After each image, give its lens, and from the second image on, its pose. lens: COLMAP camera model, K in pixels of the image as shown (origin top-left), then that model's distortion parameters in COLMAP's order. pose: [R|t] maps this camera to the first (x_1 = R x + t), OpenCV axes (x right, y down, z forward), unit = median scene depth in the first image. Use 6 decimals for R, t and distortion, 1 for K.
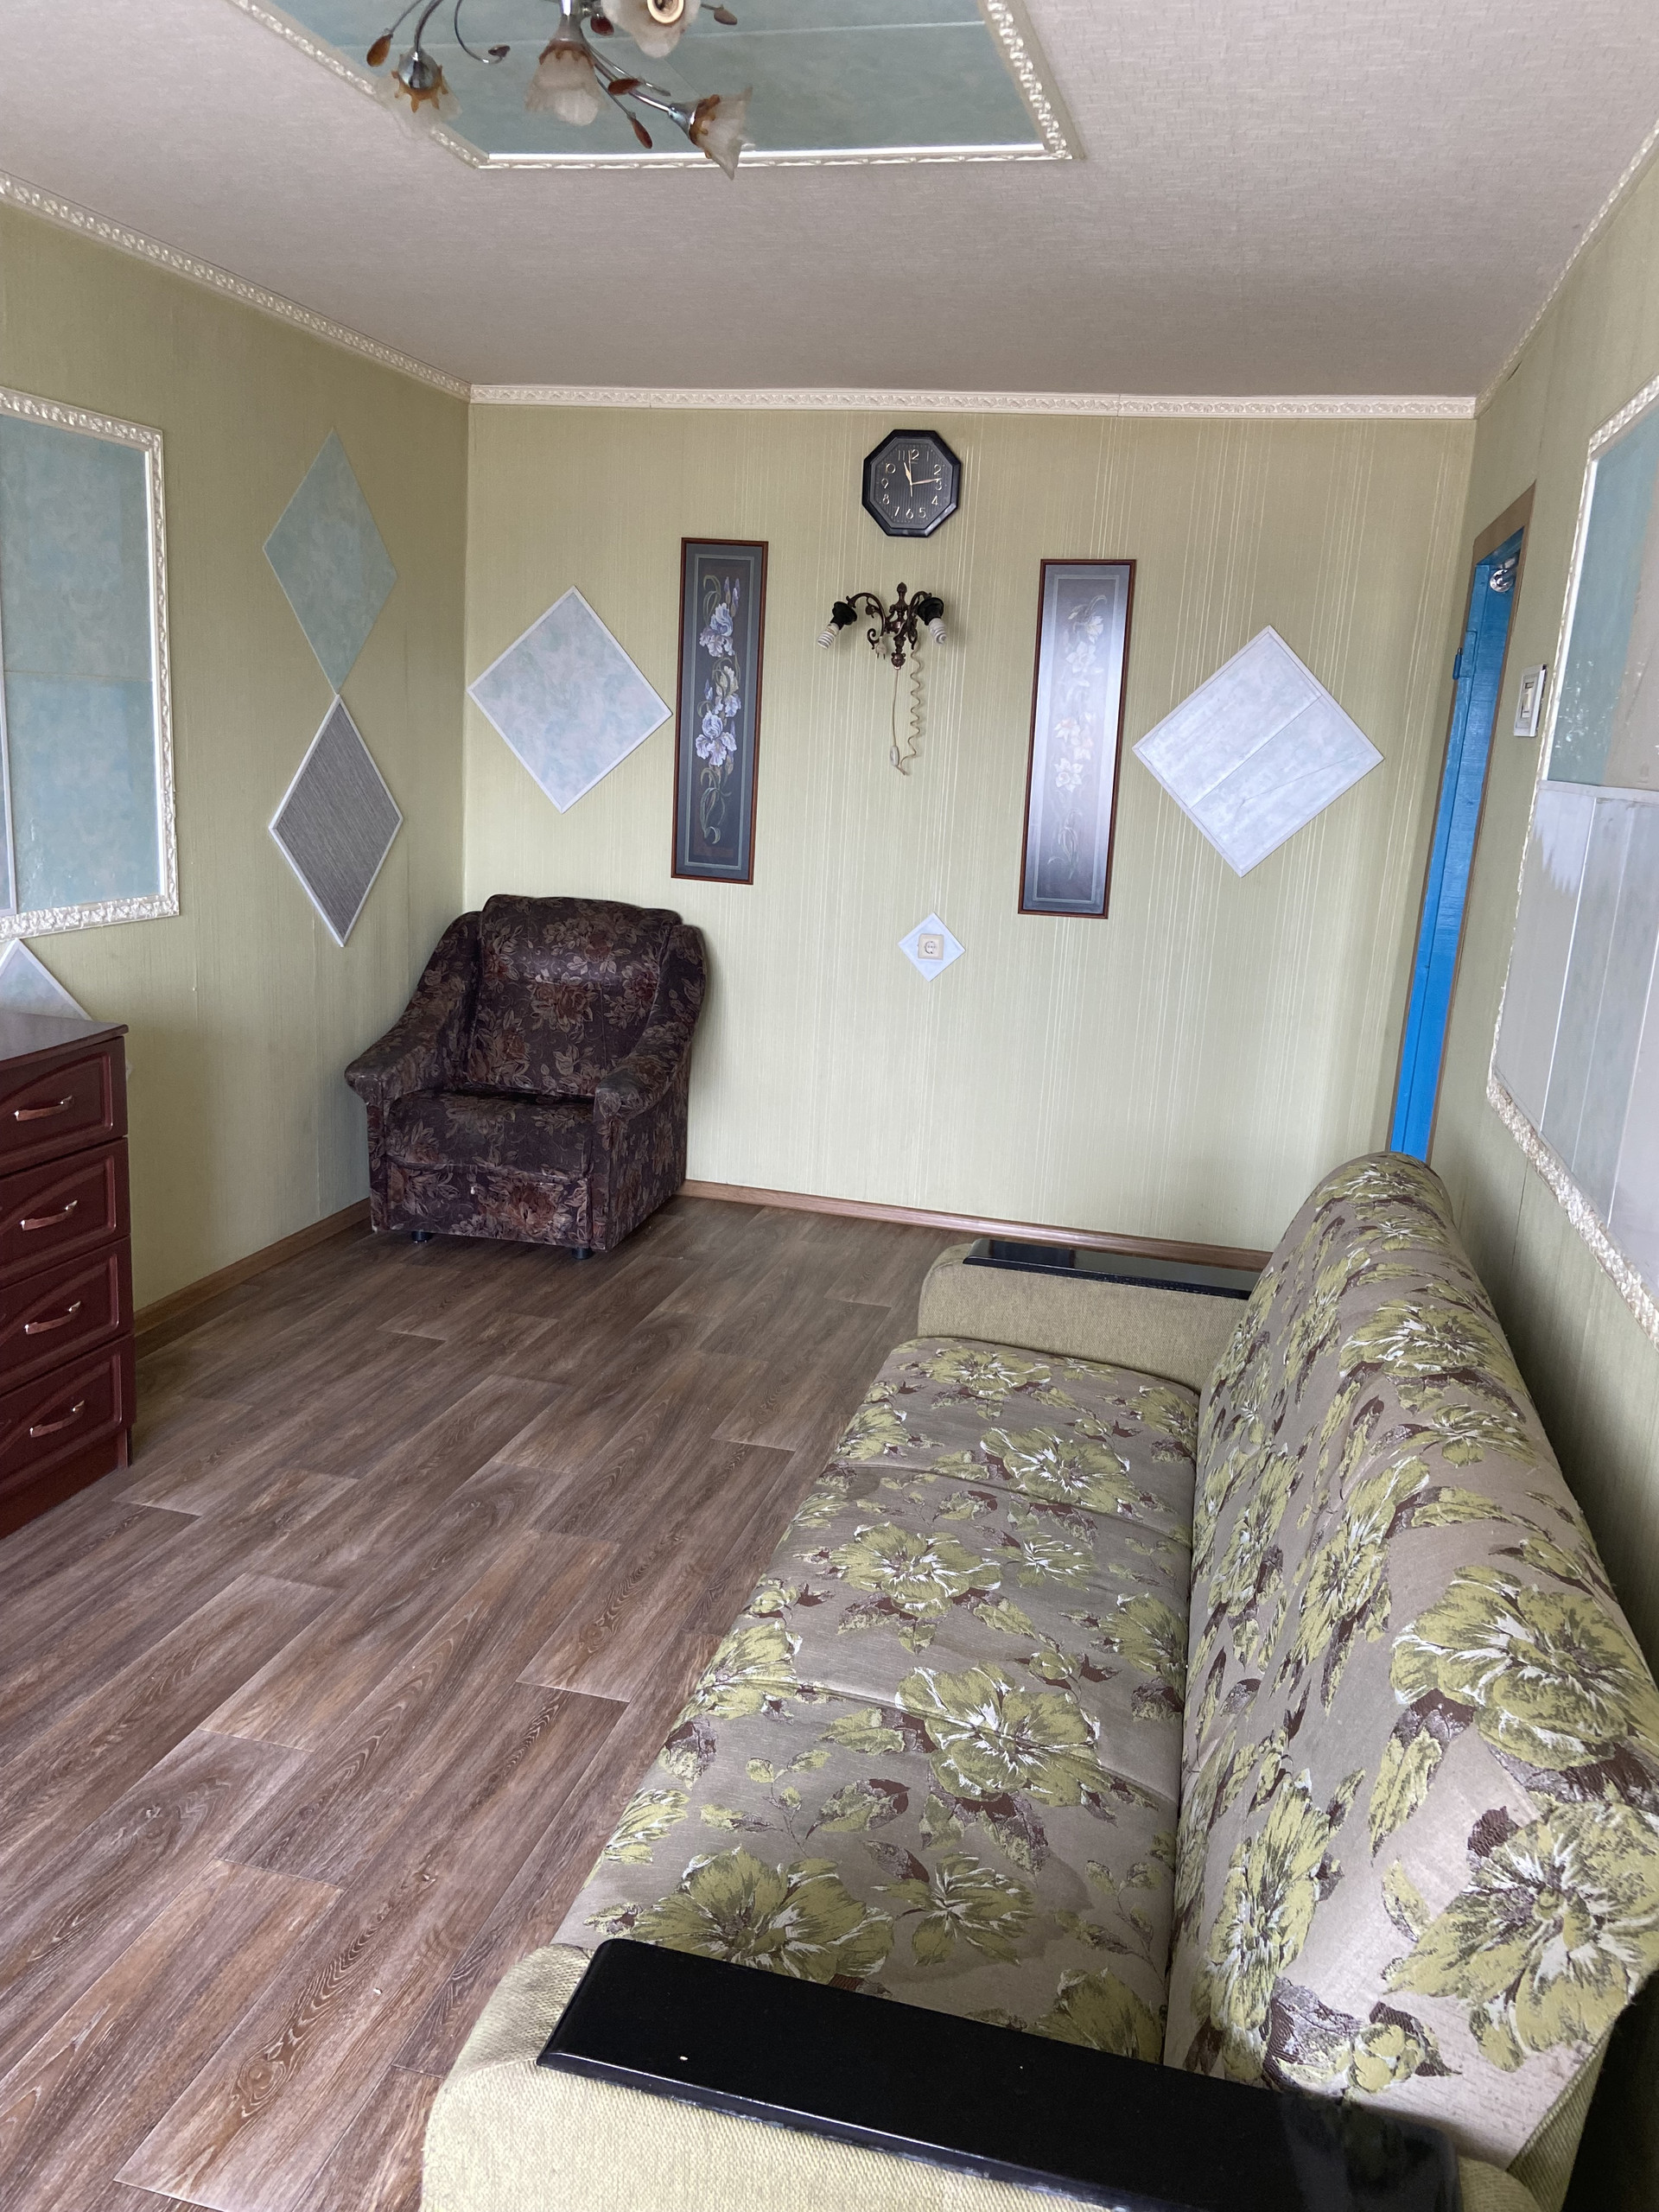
lens RADIAL K [[1664.8, 0, 838.6], [0, 1664.8, 1099.1], [0, 0, 1]] dist [0.109935, -0.133119]
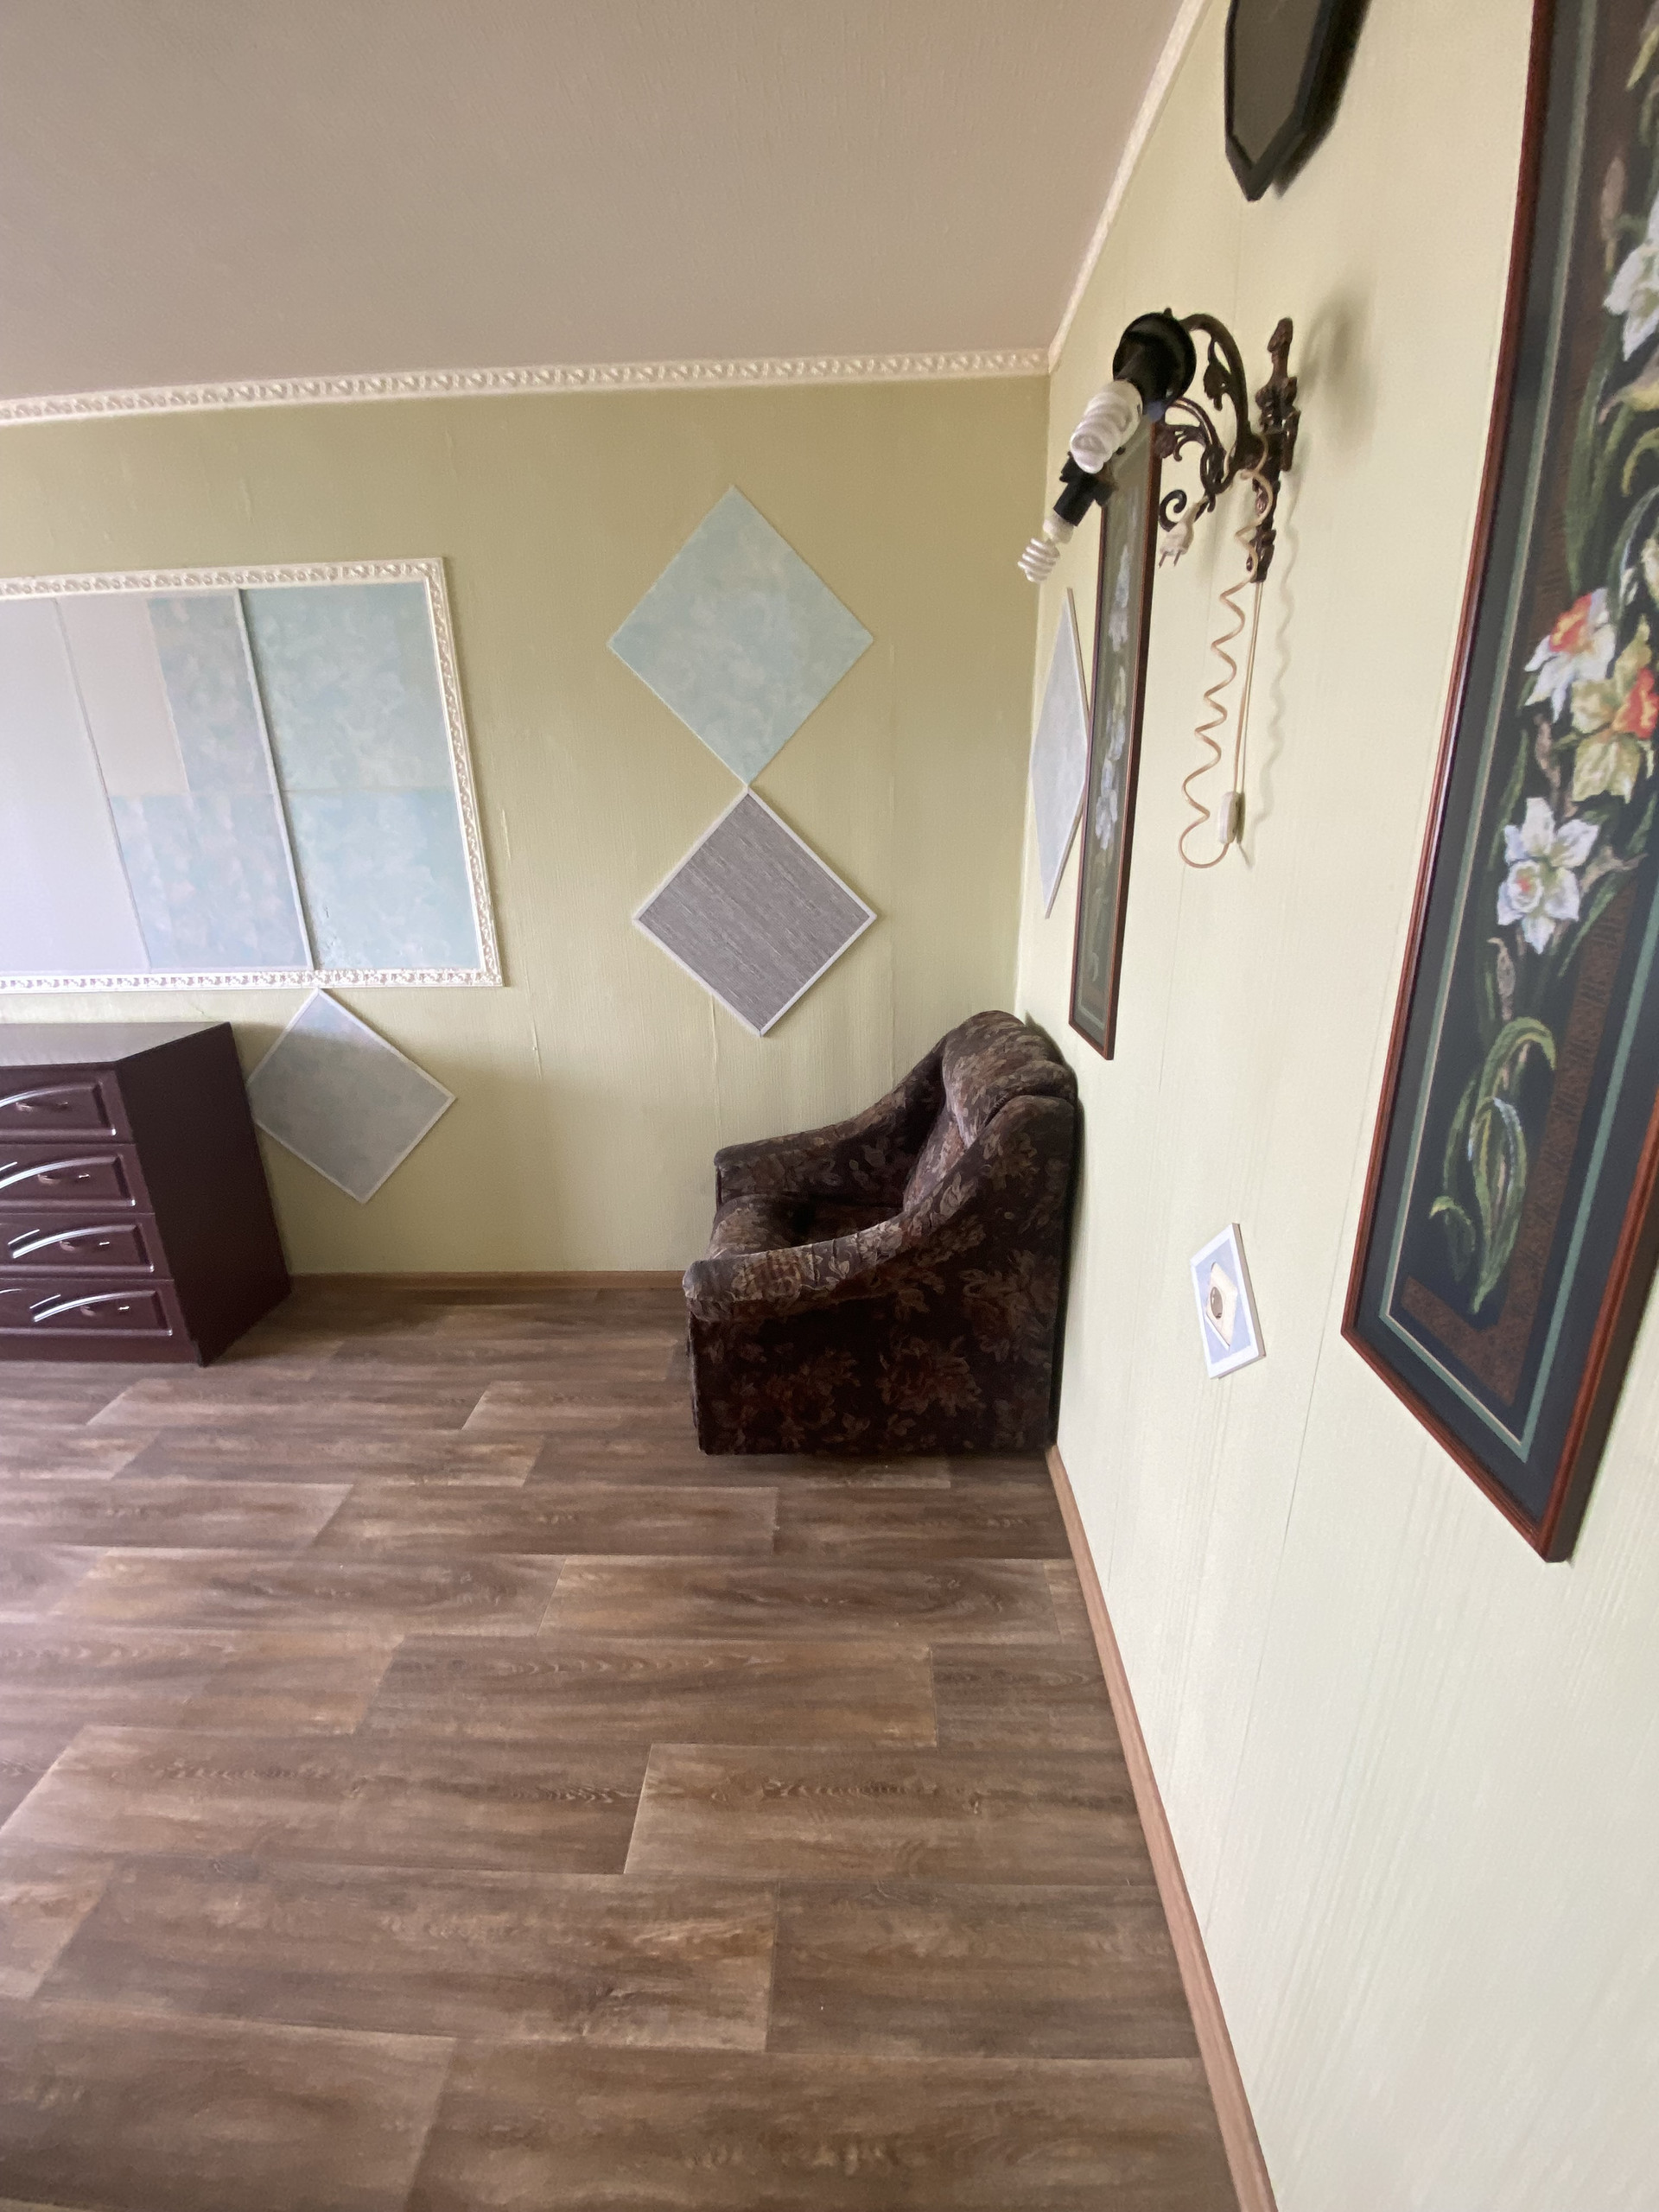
lens RADIAL K [[898.8, 0, 827.4], [0, 898.8, 1102.1], [0, 0, 1]] dist [0.029337, -0.026322]
pose [[0.204616, 0.249938, -0.946395, 0.503567], [-0.183686, 0.959479, 0.213680, -0.365372], [0.961453, 0.130118, 0.242235, 1.872004]]
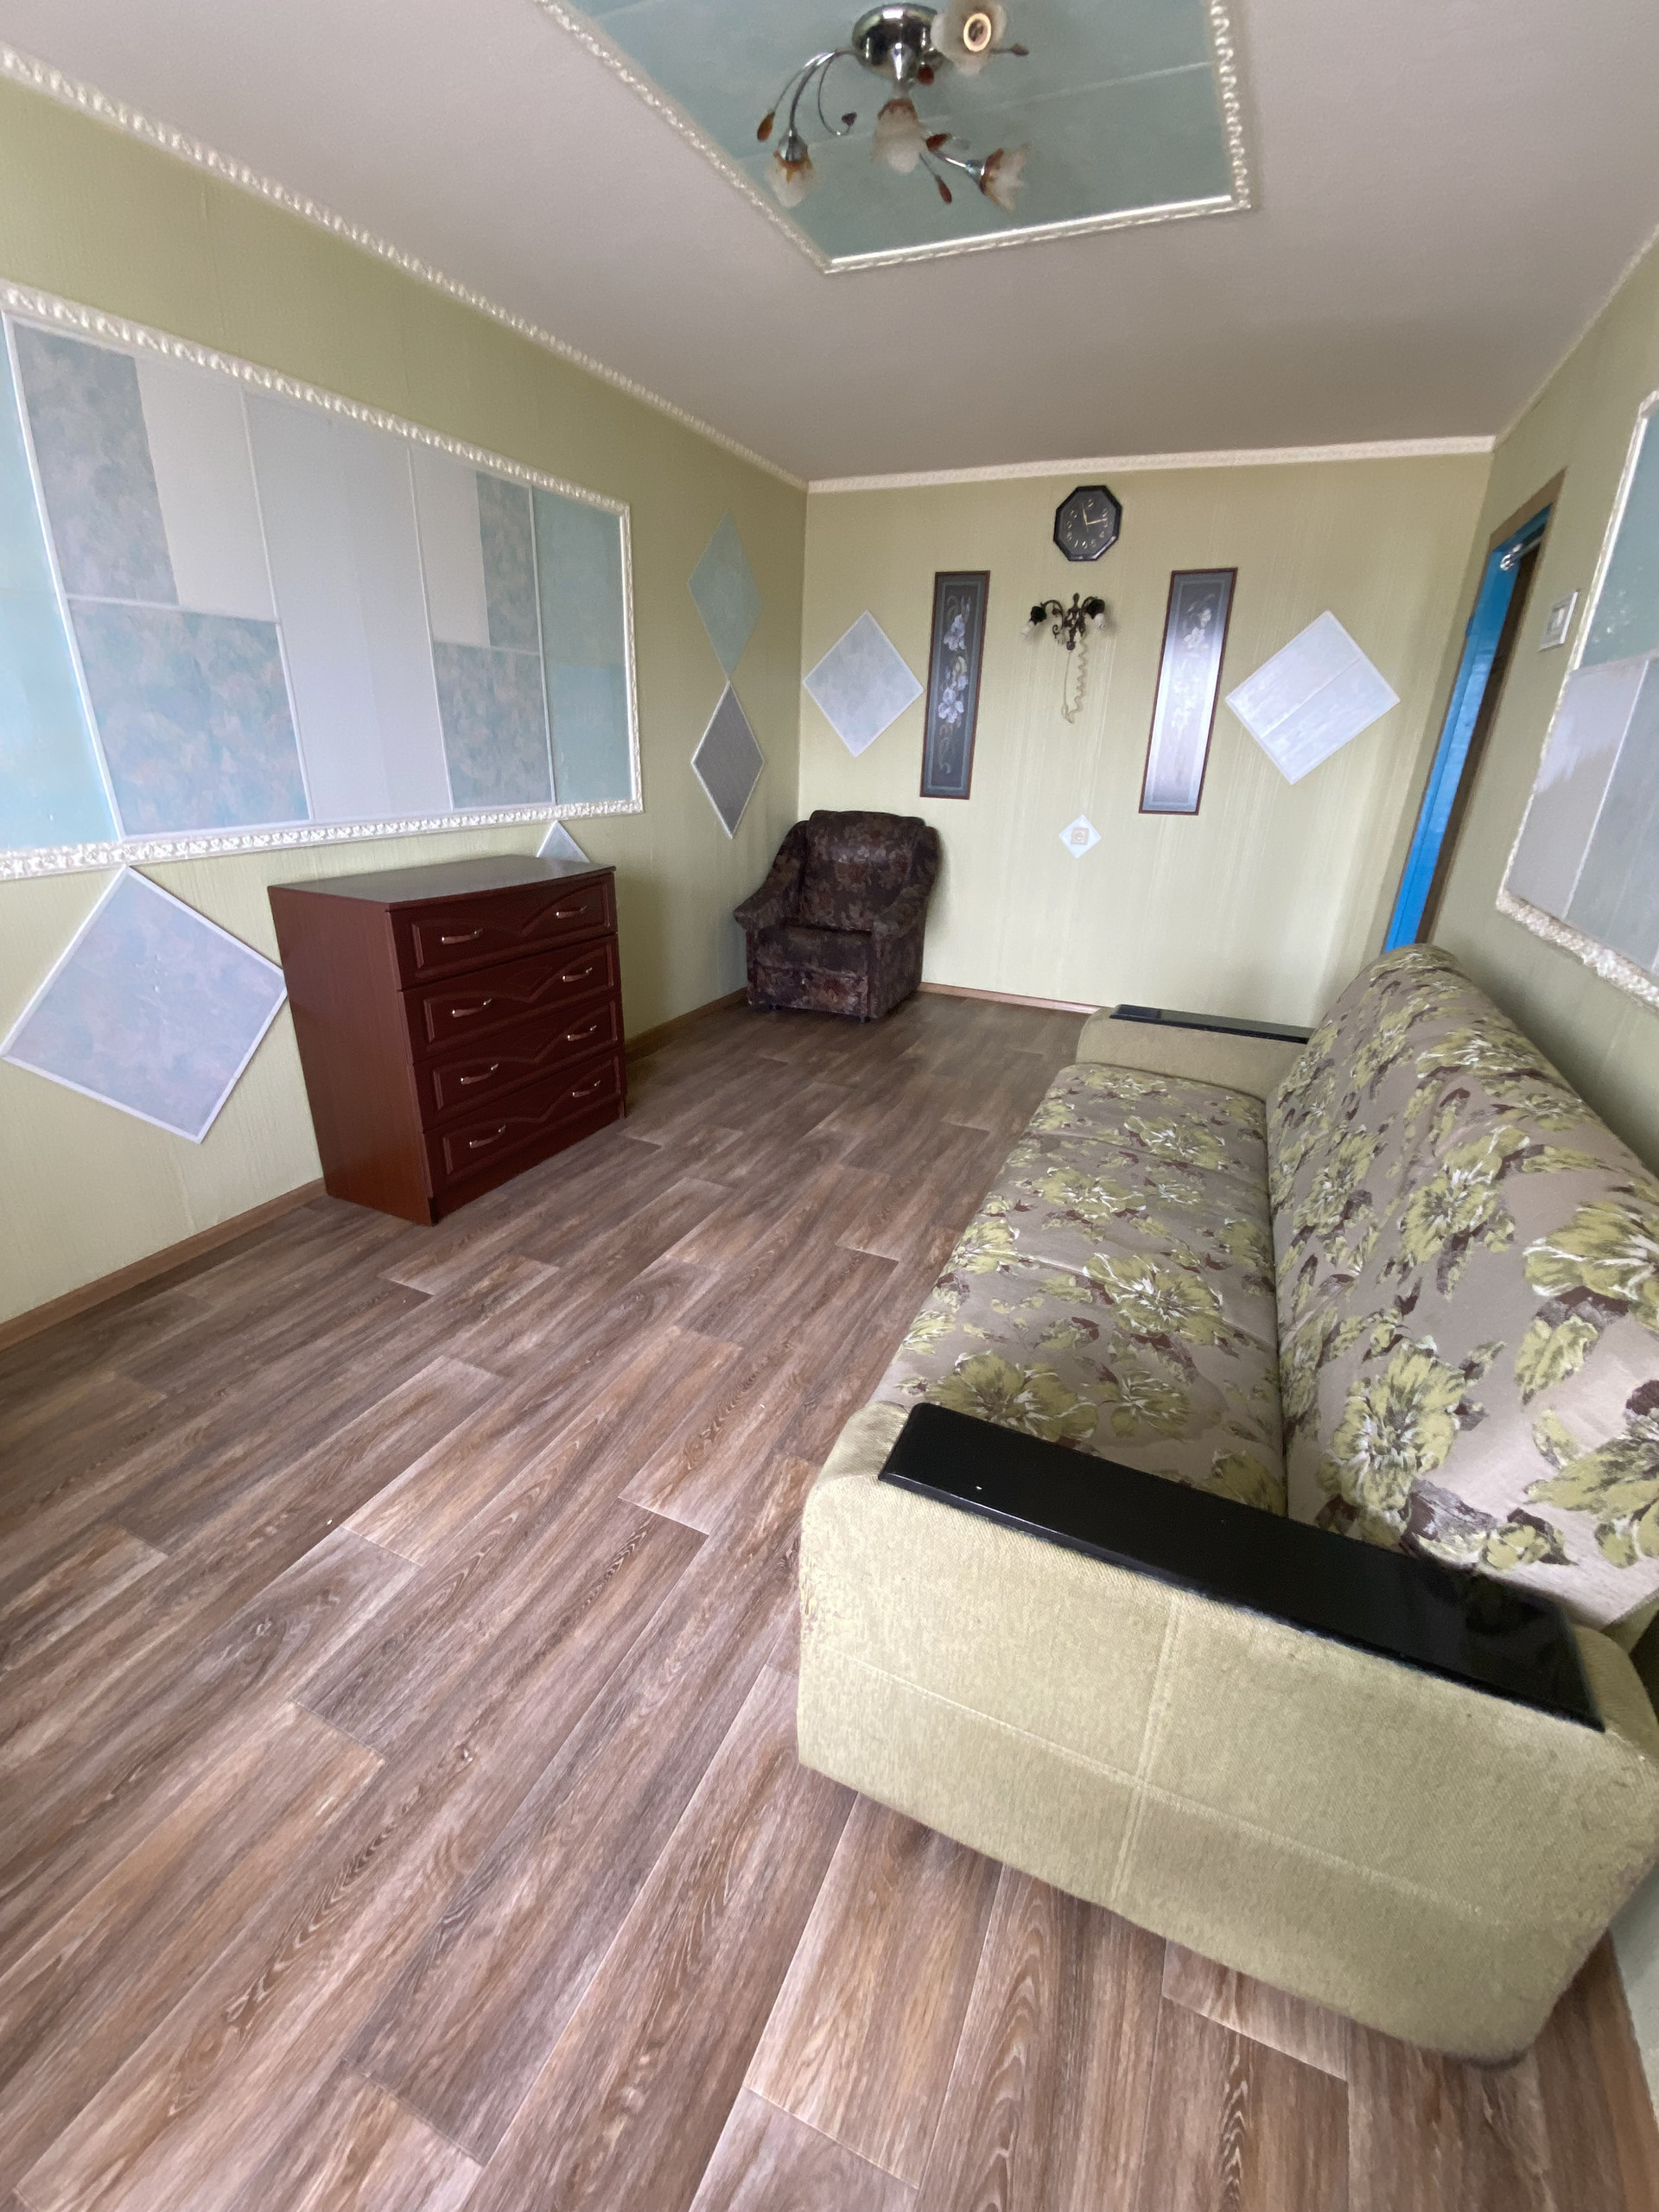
lens RADIAL K [[898.8, 0, 827.4], [0, 898.8, 1102.1], [0, 0, 1]] dist [0.029337, -0.026322]
pose [[0.983941, 0.041698, -0.173557, -0.051327], [-0.013845, 0.987230, 0.158697, 0.061934], [0.177958, -0.153745, 0.971953, 0.144798]]
